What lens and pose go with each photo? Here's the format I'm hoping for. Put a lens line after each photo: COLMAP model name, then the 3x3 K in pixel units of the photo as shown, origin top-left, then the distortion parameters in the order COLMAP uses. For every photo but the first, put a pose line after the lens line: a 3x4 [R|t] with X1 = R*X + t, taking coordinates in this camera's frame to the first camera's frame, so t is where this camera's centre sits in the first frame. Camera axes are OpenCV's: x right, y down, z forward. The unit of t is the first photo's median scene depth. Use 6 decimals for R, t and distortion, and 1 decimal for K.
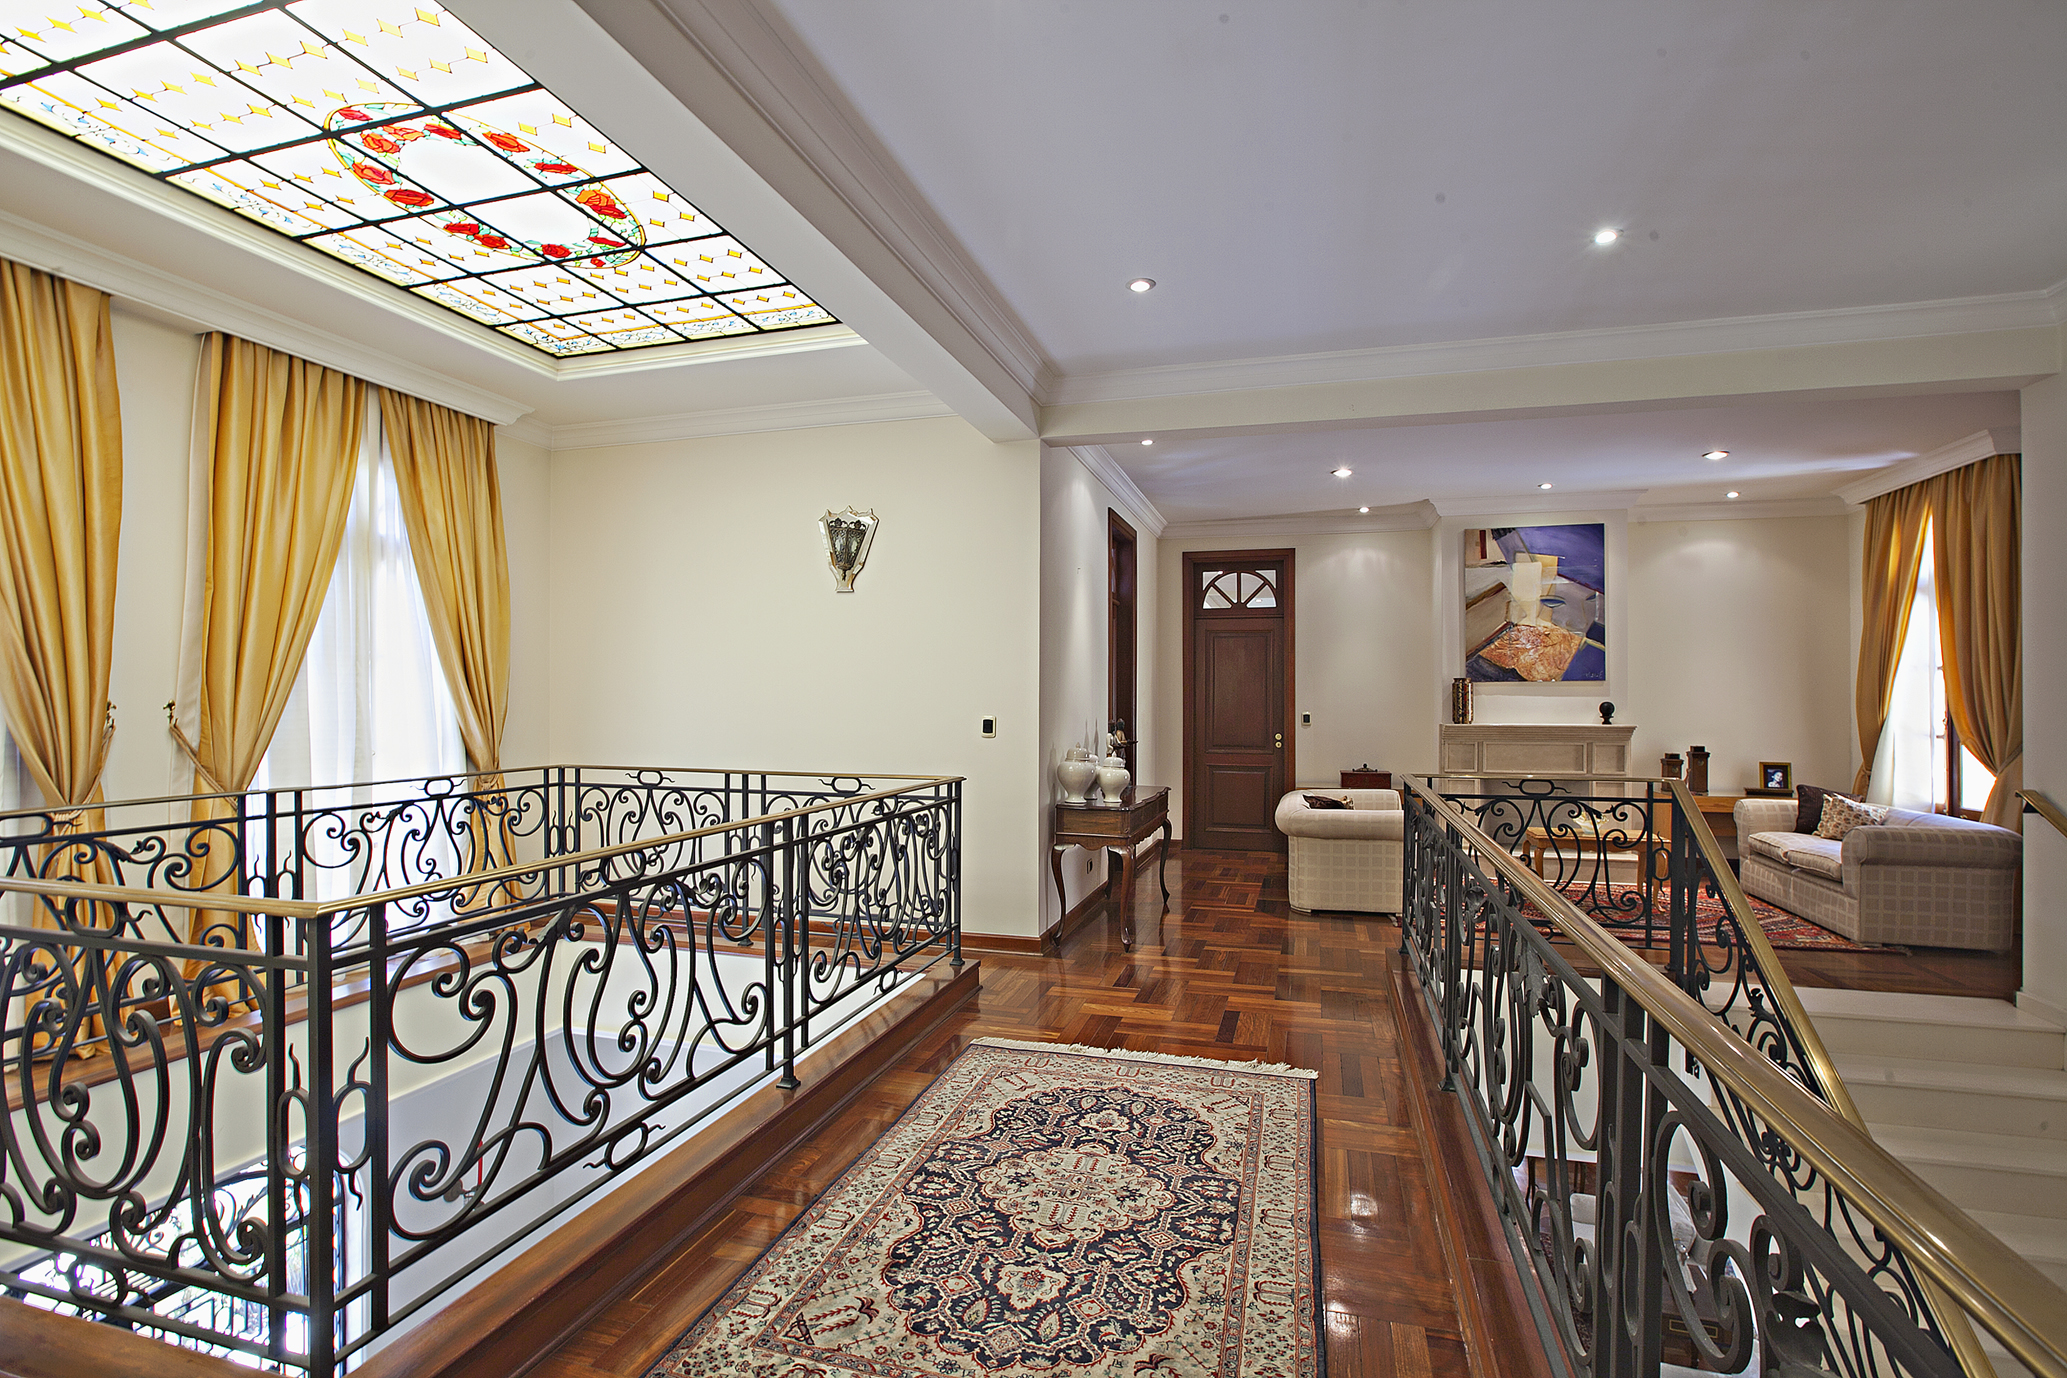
lens RADIAL K [[947.7, 0, 1025.6], [0, 947.7, 686.3], [0, 0, 1]] dist [-0.021437, 0.000204]
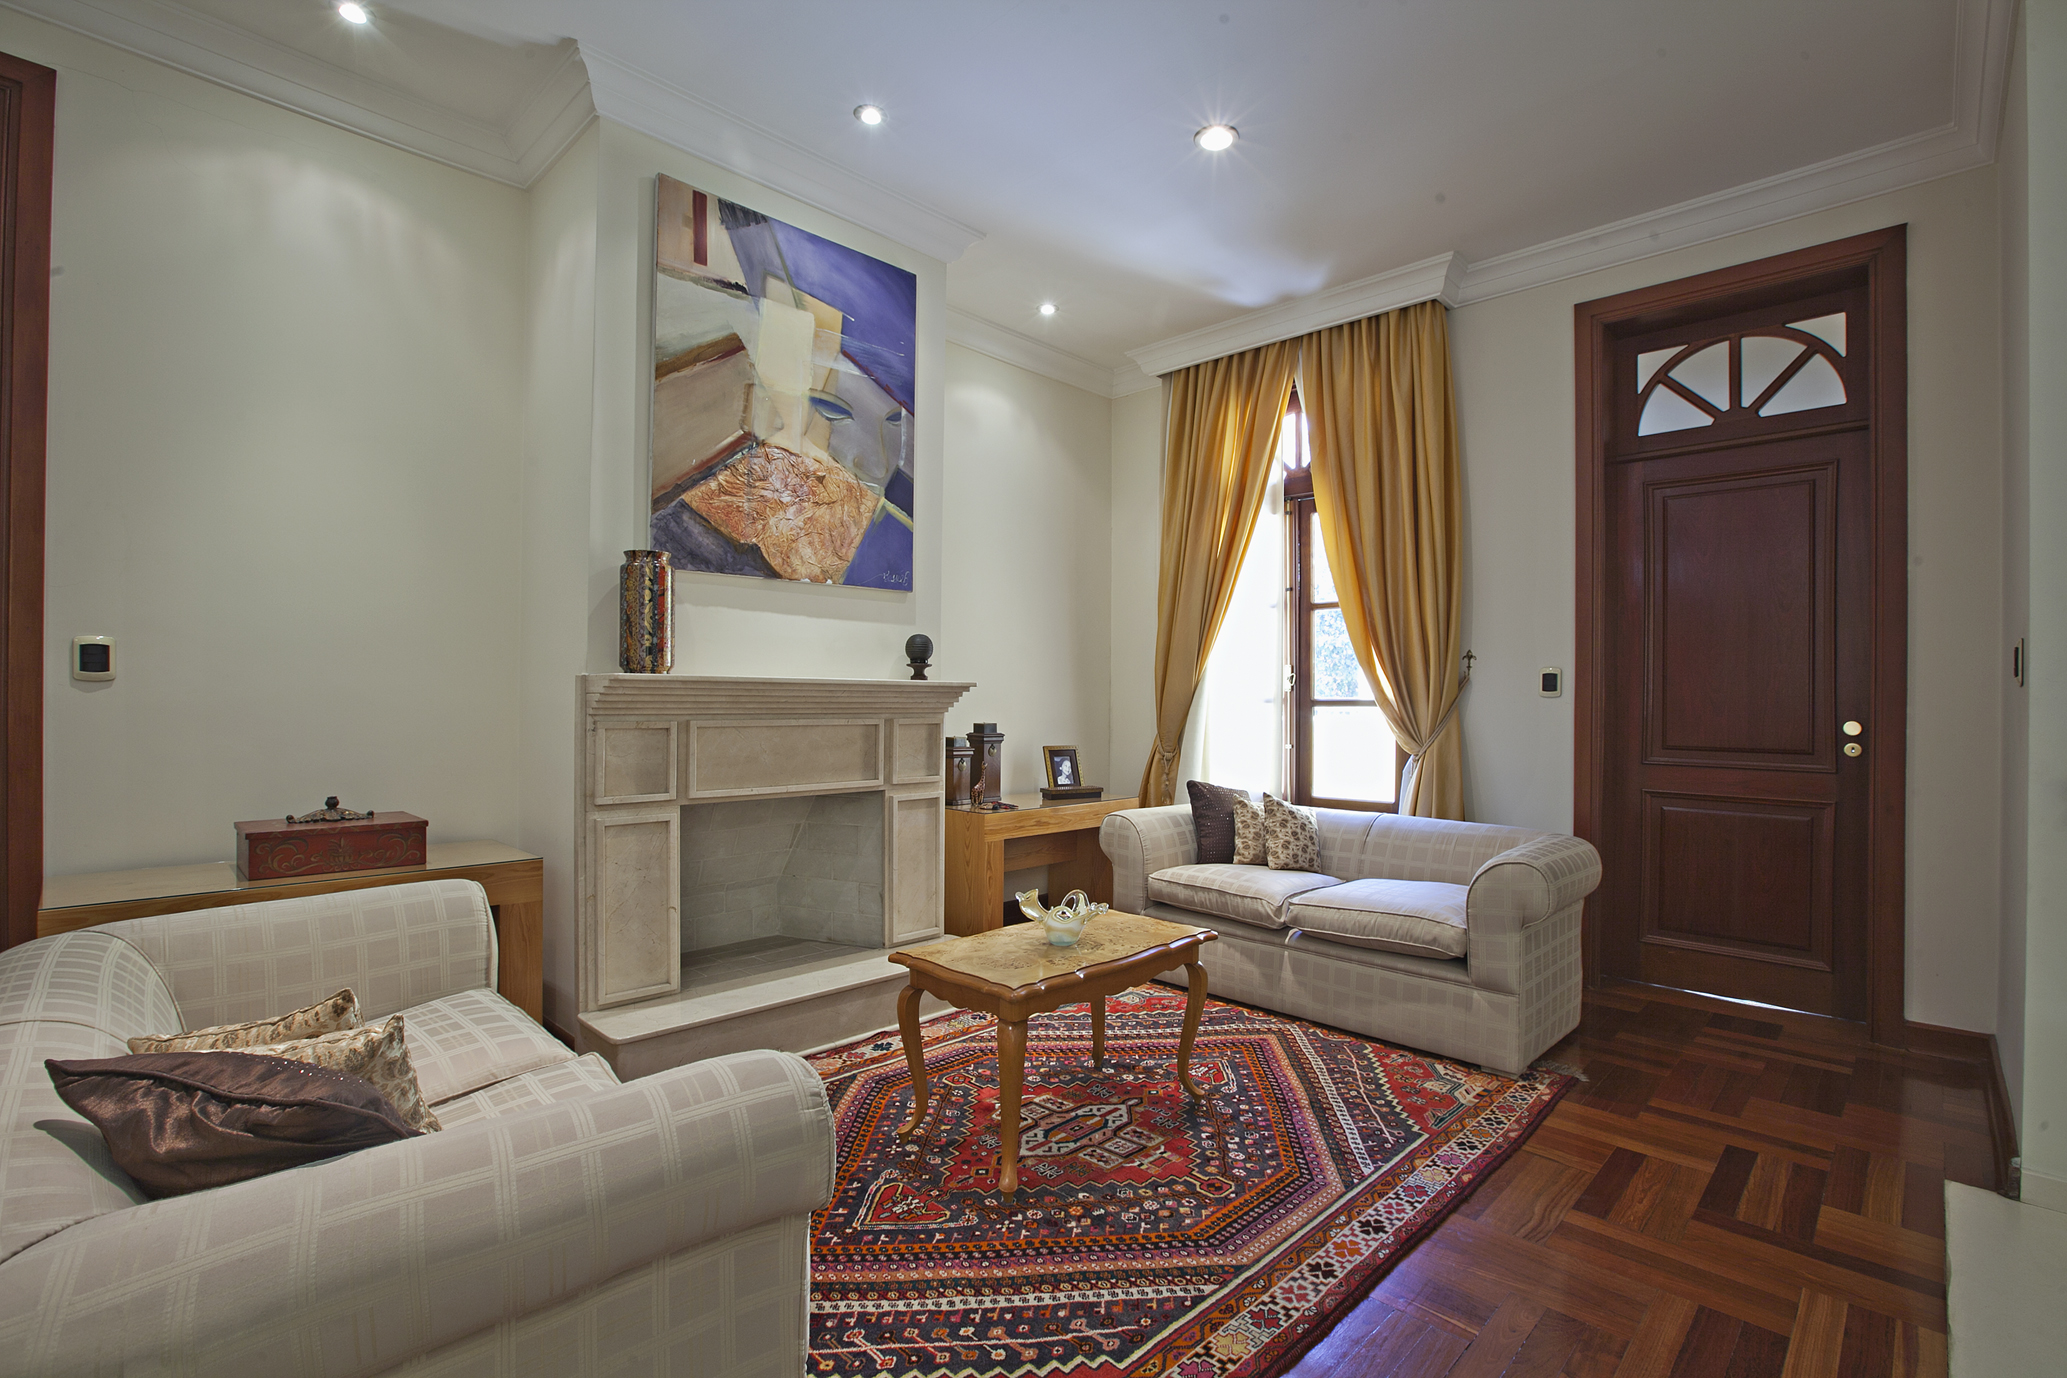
lens RADIAL K [[947.7, 0, 1025.6], [0, 947.7, 686.3], [0, 0, 1]] dist [-0.021437, 0.000204]
pose [[0.466160, 0.016354, 0.884549, 0.204976], [-0.020603, 0.999759, -0.007627, 0.045187], [-0.884460, -0.014669, 0.466385, 0.705116]]
